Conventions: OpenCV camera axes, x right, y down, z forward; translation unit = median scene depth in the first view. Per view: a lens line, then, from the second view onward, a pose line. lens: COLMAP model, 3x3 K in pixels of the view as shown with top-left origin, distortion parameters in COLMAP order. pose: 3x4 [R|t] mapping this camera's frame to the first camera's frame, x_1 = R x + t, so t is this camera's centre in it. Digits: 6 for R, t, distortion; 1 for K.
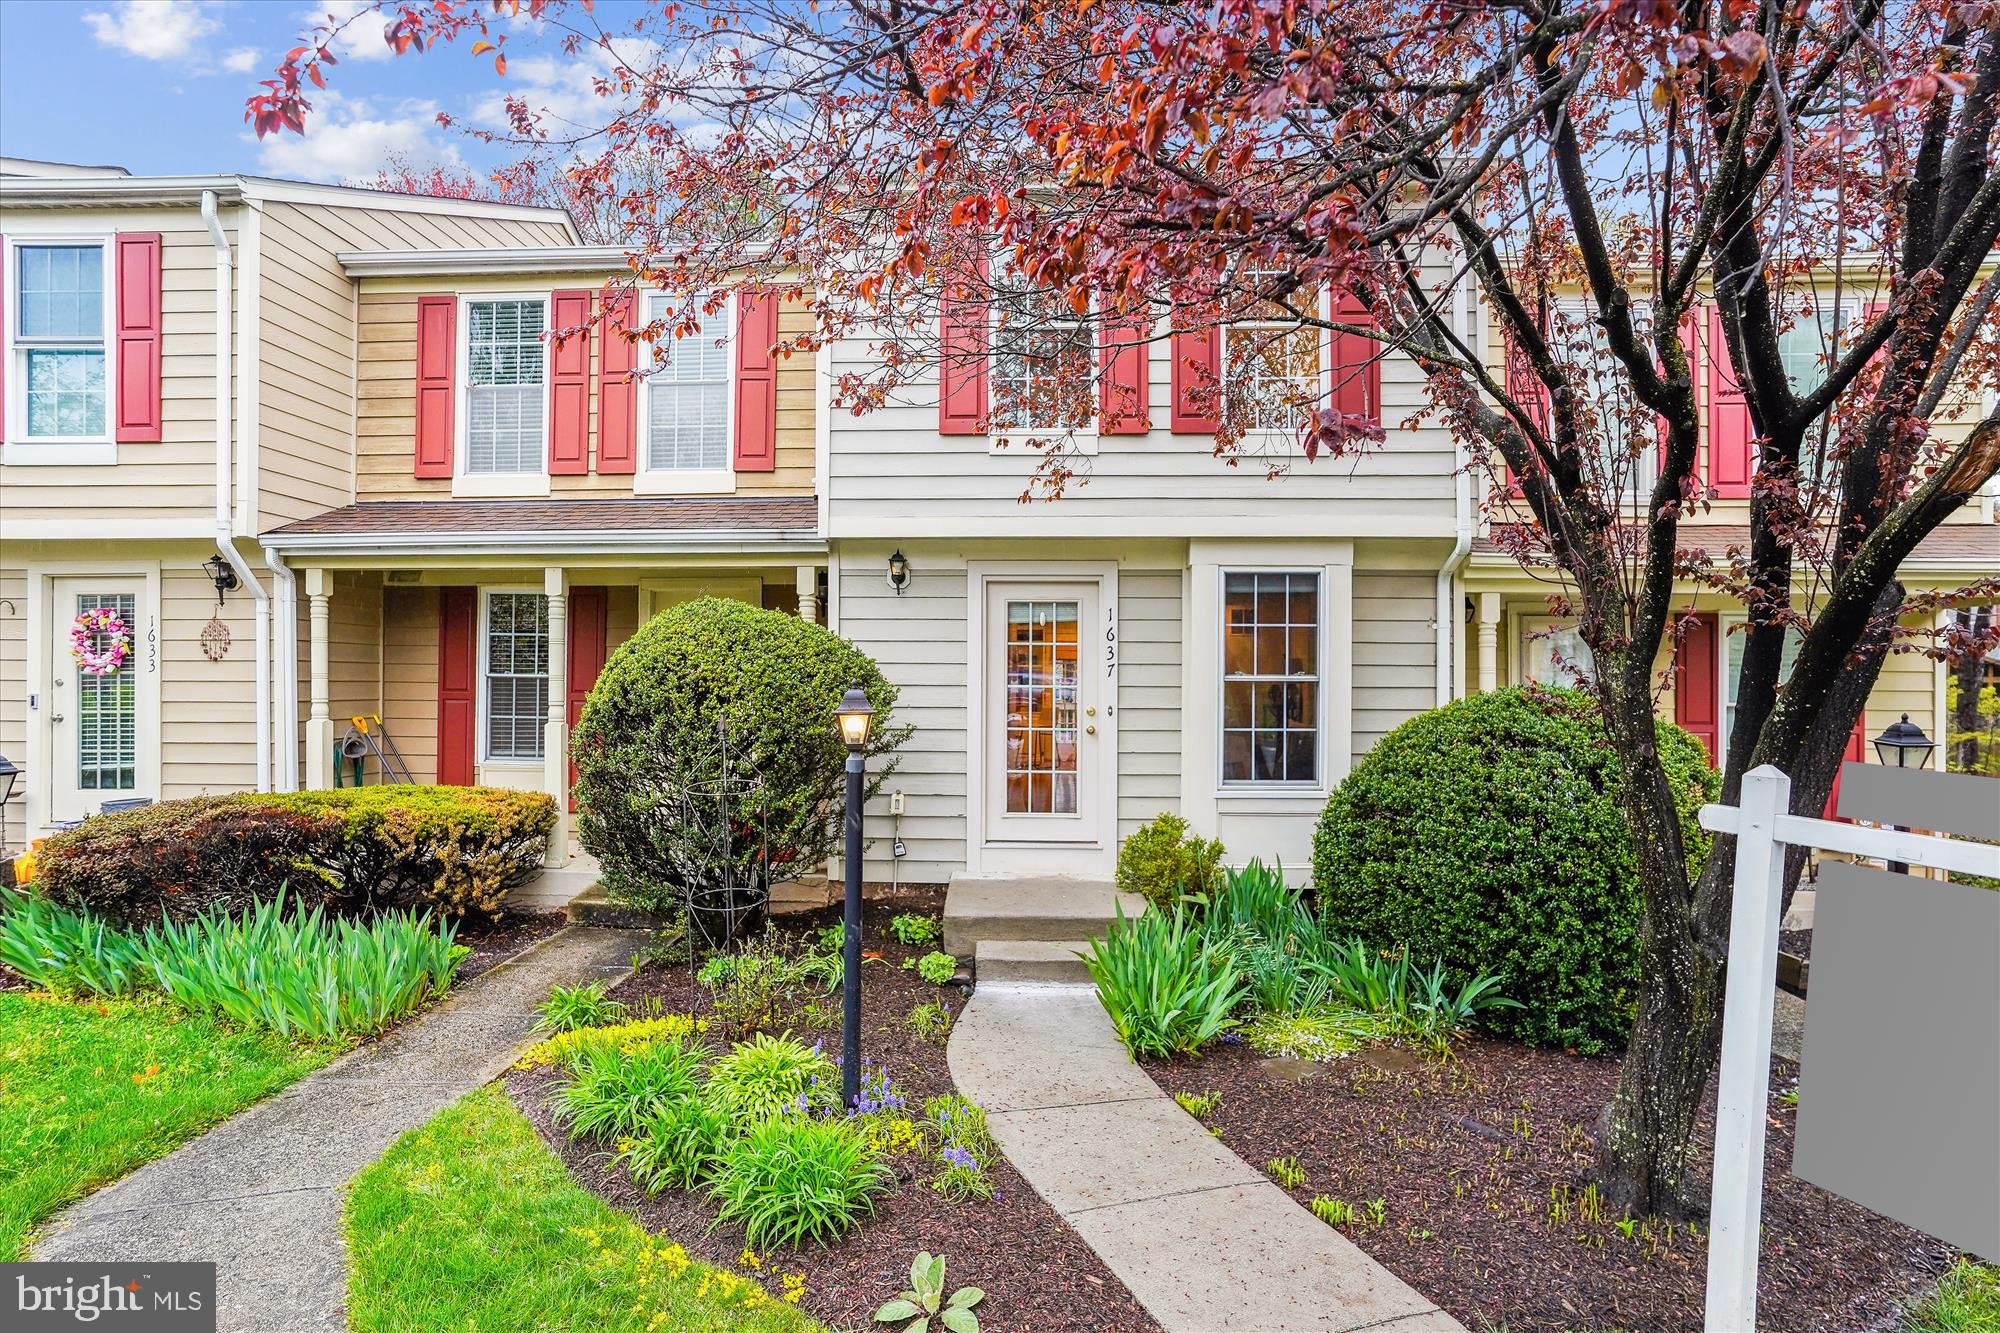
lens RADIAL K [[1039.9, 0, 973.2], [0, 1039.9, 700.2], [0, 0, 1]] dist [-0.036916, 0.020767]
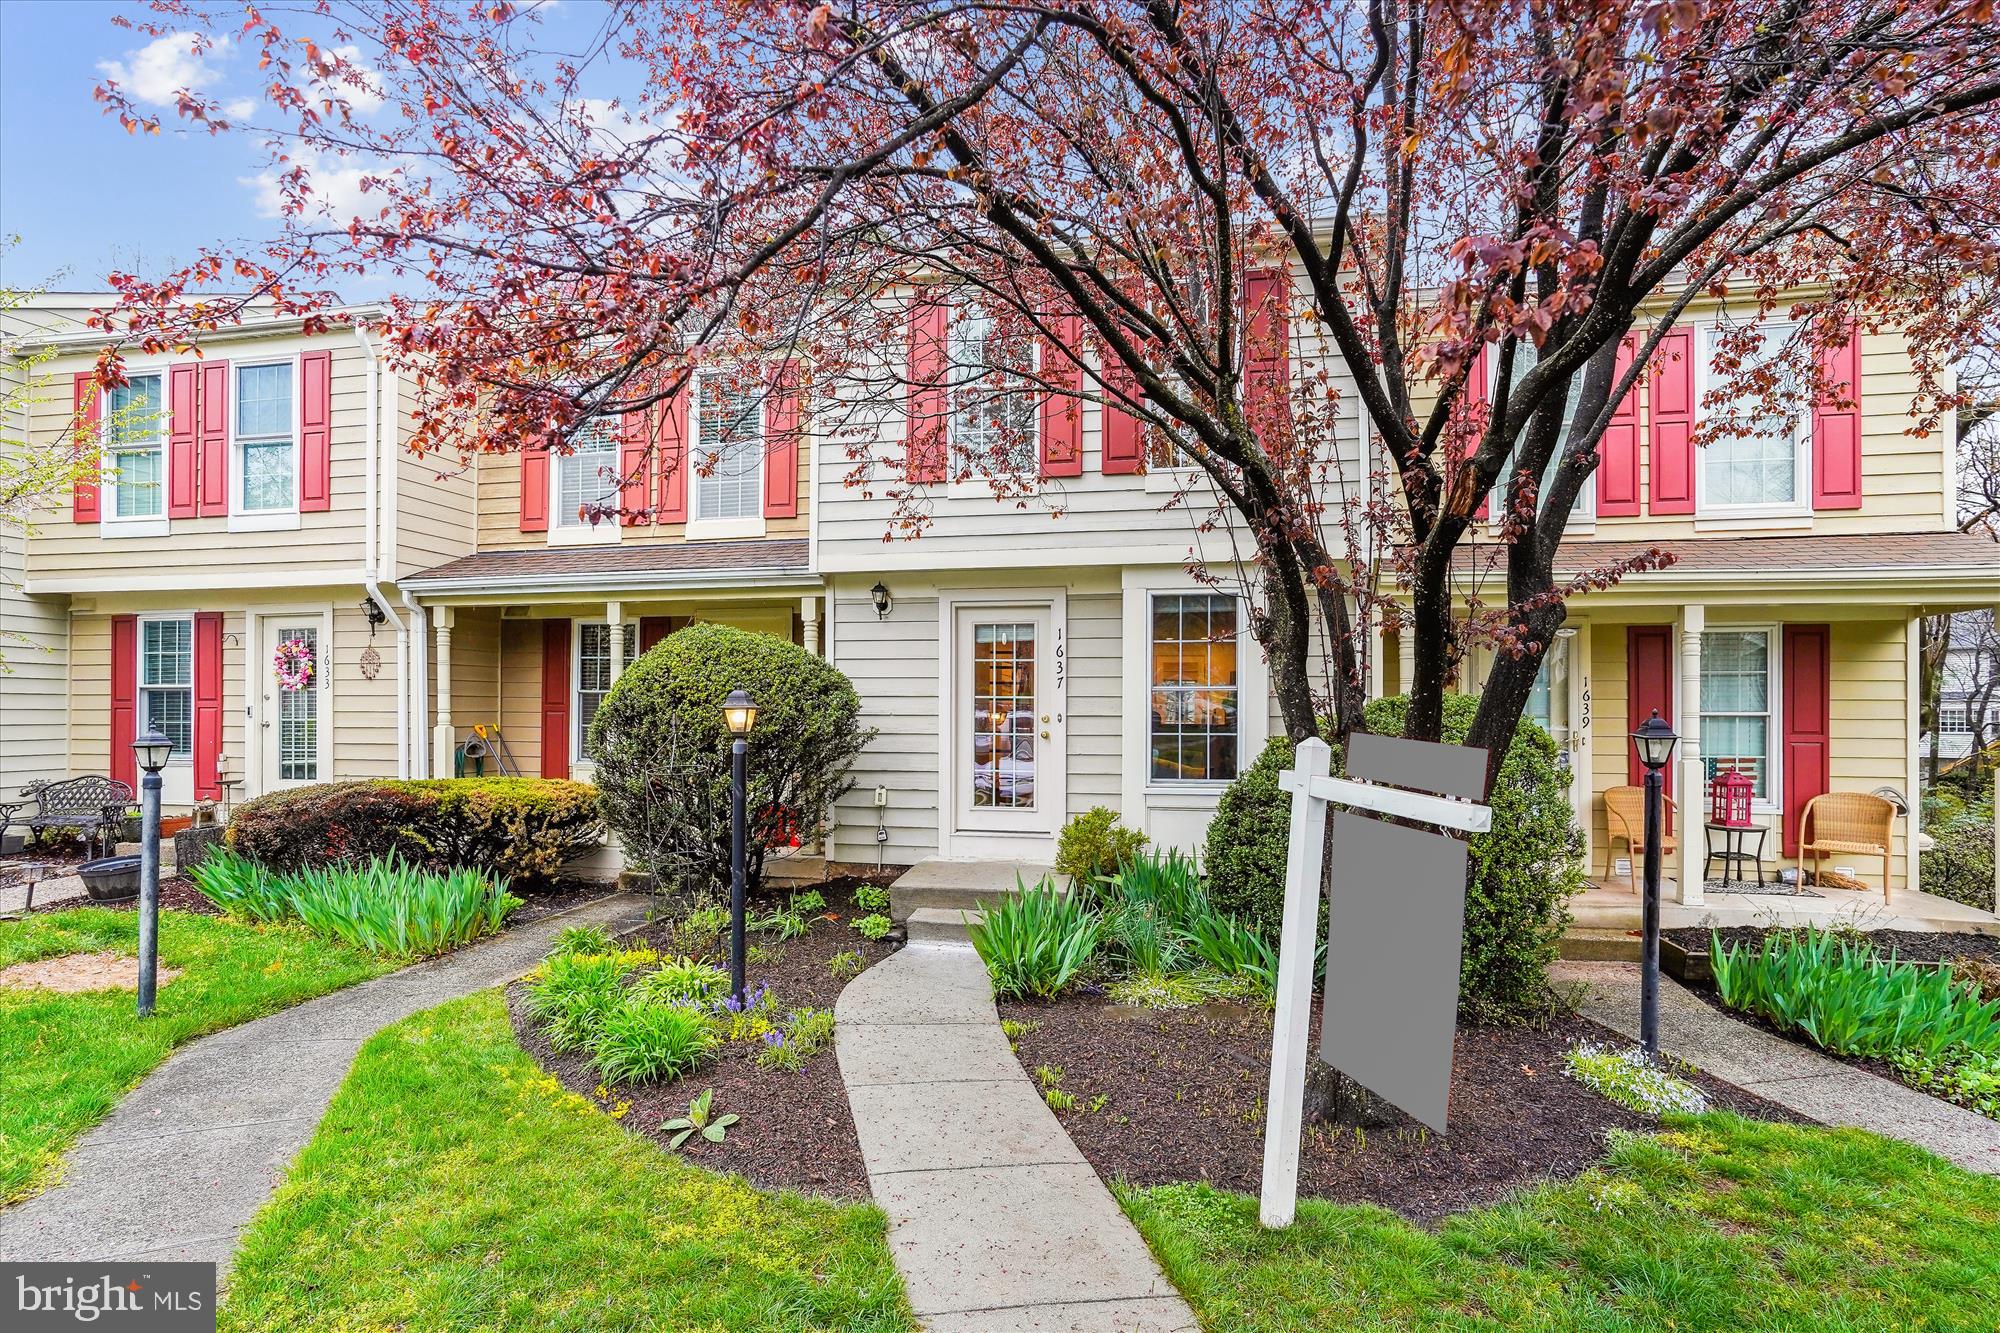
lens RADIAL K [[1000.1, 0, 960.6], [0, 1000.1, 731.8], [0, 0, 1]] dist [-0.039208, 0.022405]
pose [[0.986344, 0.003190, -0.164667, 0.229740], [-0.002225, 0.999979, 0.006040, 0.021141], [0.164683, -0.005591, 0.986331, -0.116470]]
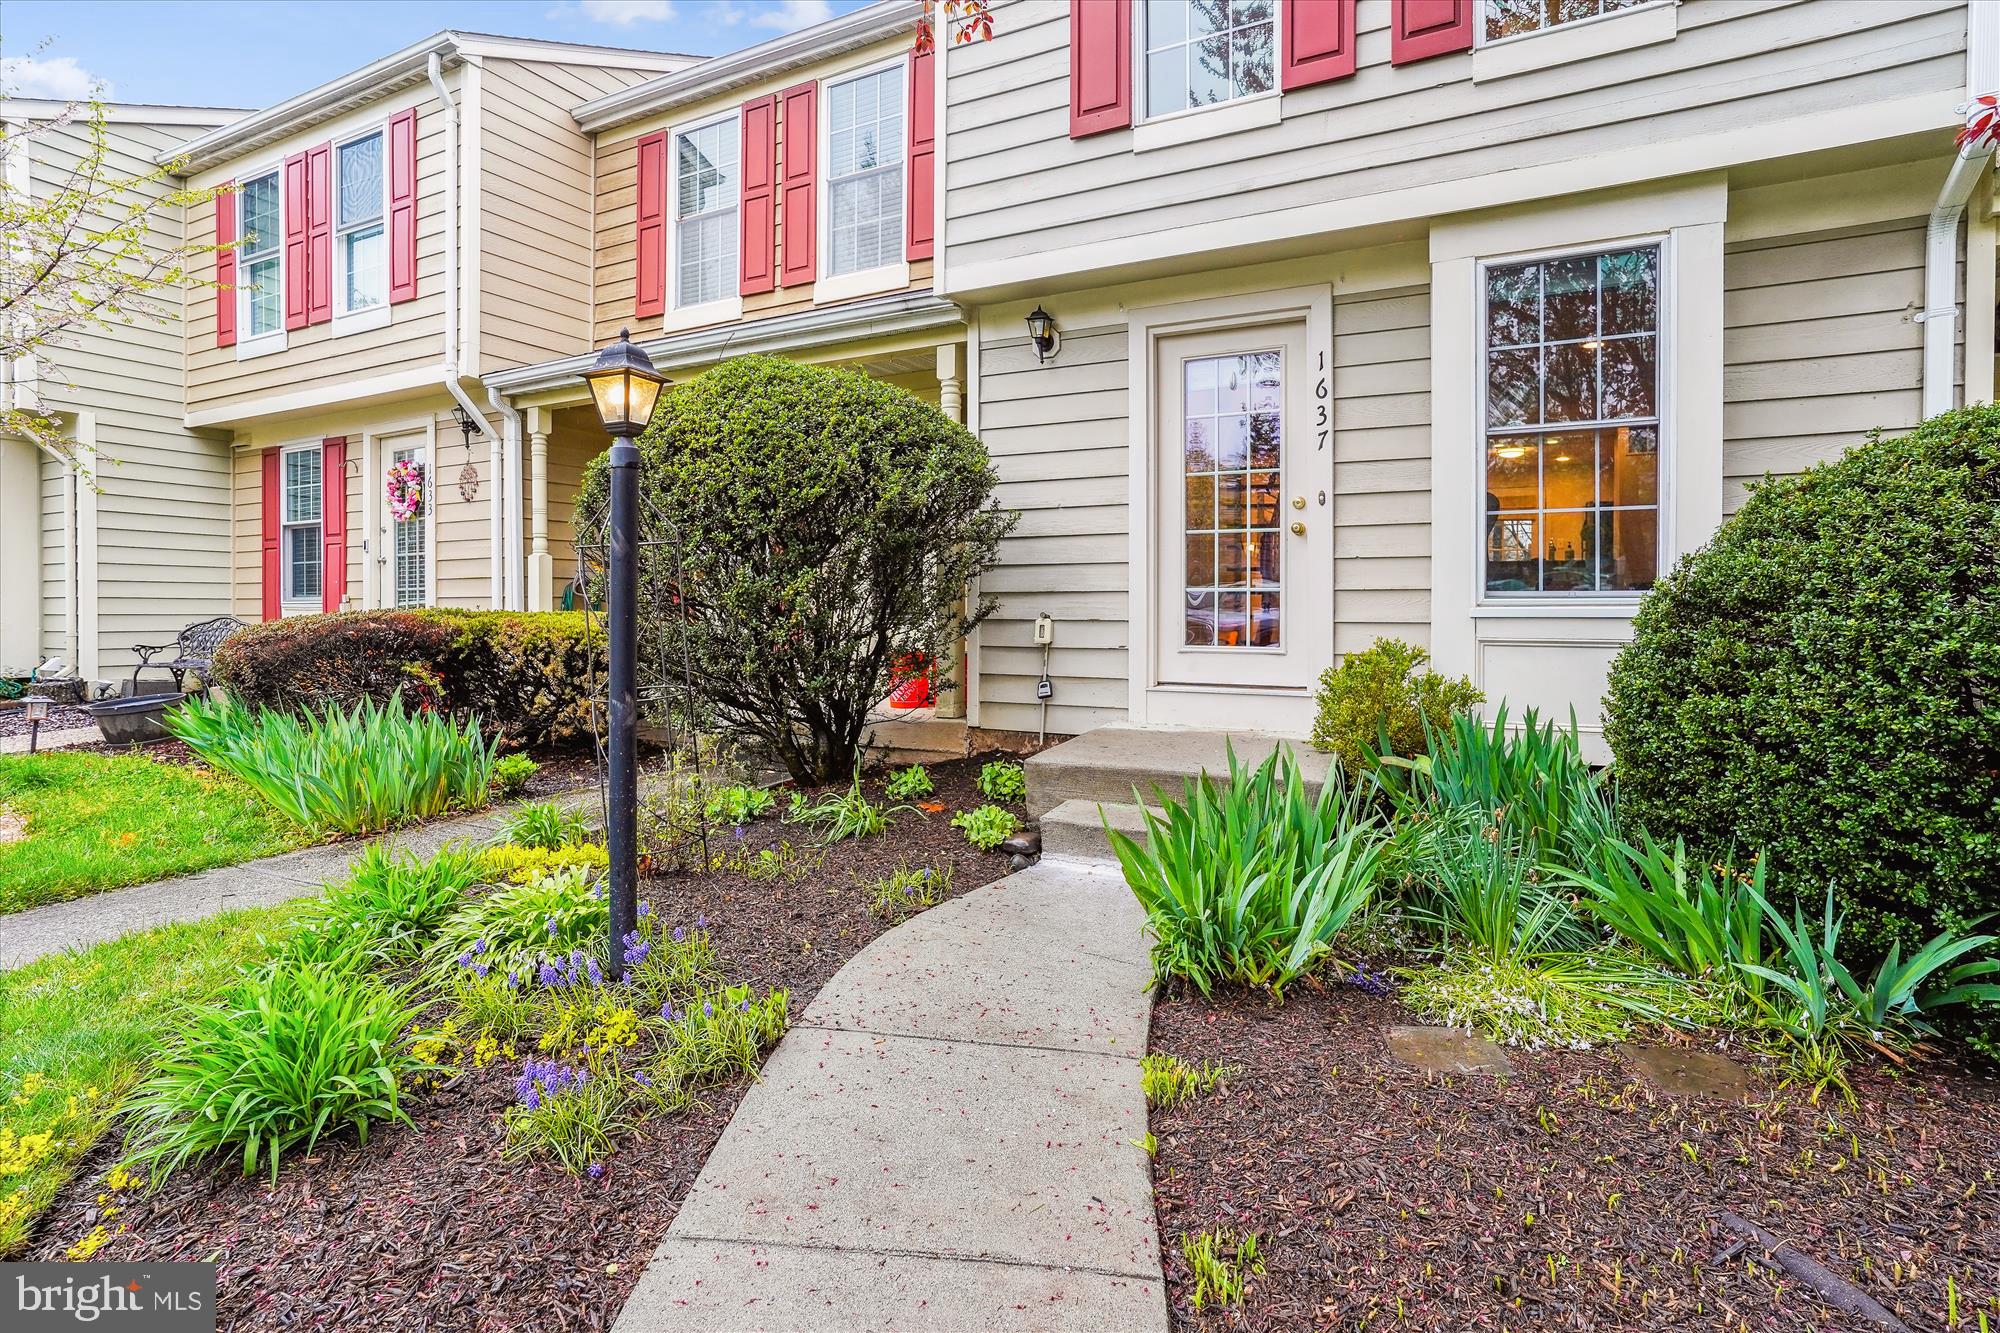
lens RADIAL K [[1000.1, 0, 983.2], [0, 1000.1, 624.9], [0, 0, 1]] dist [-0.039208, 0.022405]
pose [[0.909467, 0.004066, -0.415756, 0.226596], [-0.001934, 0.999983, 0.005548, 0.102187], [0.415771, -0.004241, 0.909459, 0.331499]]
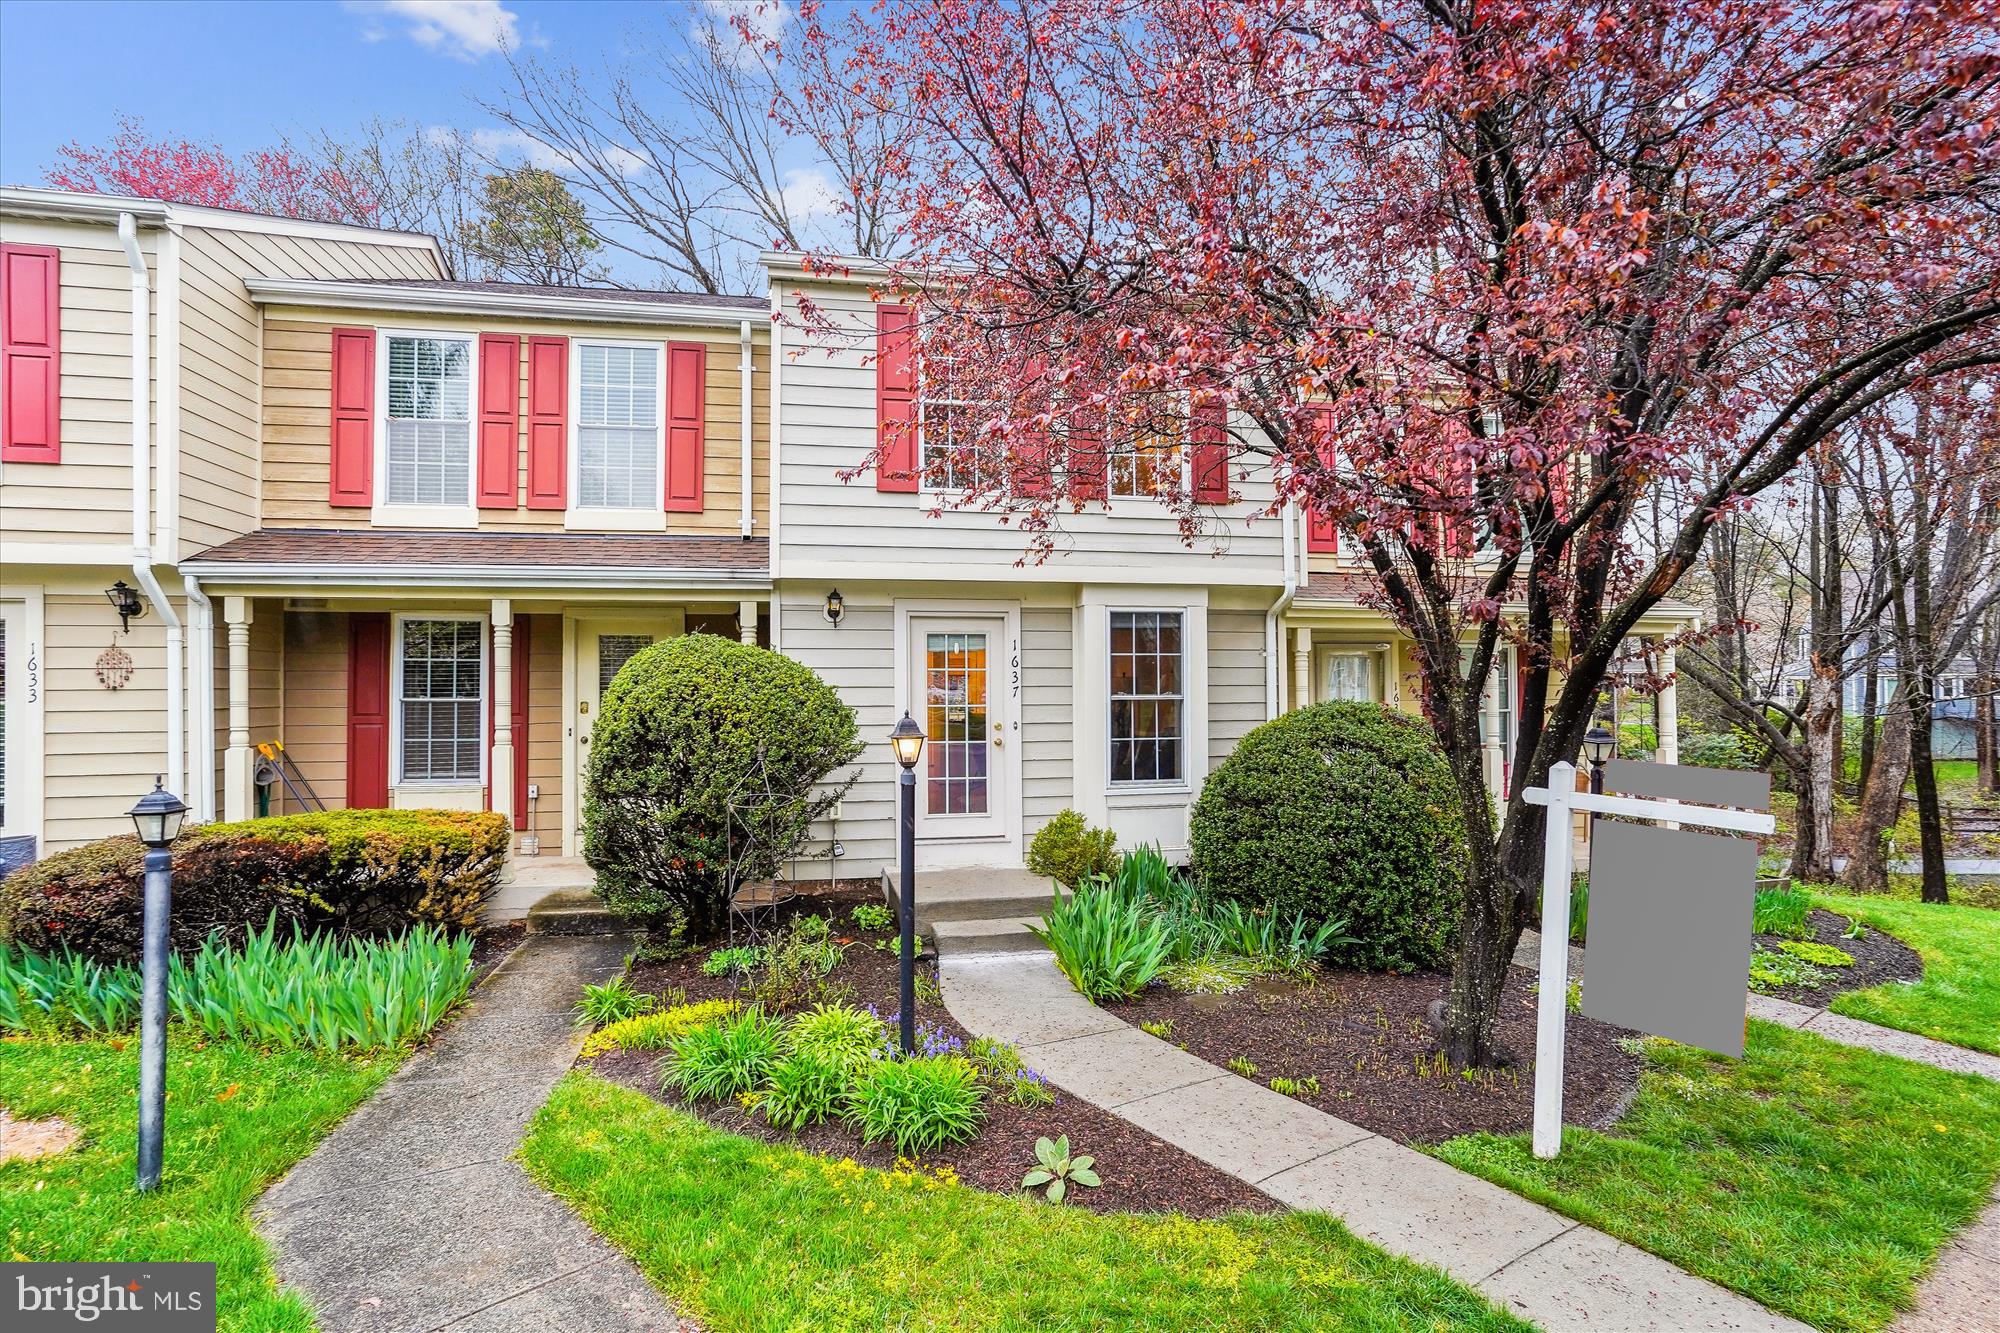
lens RADIAL K [[1000.1, 0, 985.8], [0, 1000.1, 693.5], [0, 0, 1]] dist [-0.039208, 0.022405]
pose [[0.970882, -0.010745, 0.239316, -0.196121], [0.013805, 0.999843, -0.011115, -0.015926], [-0.239159, 0.014095, 0.970878, -0.119021]]
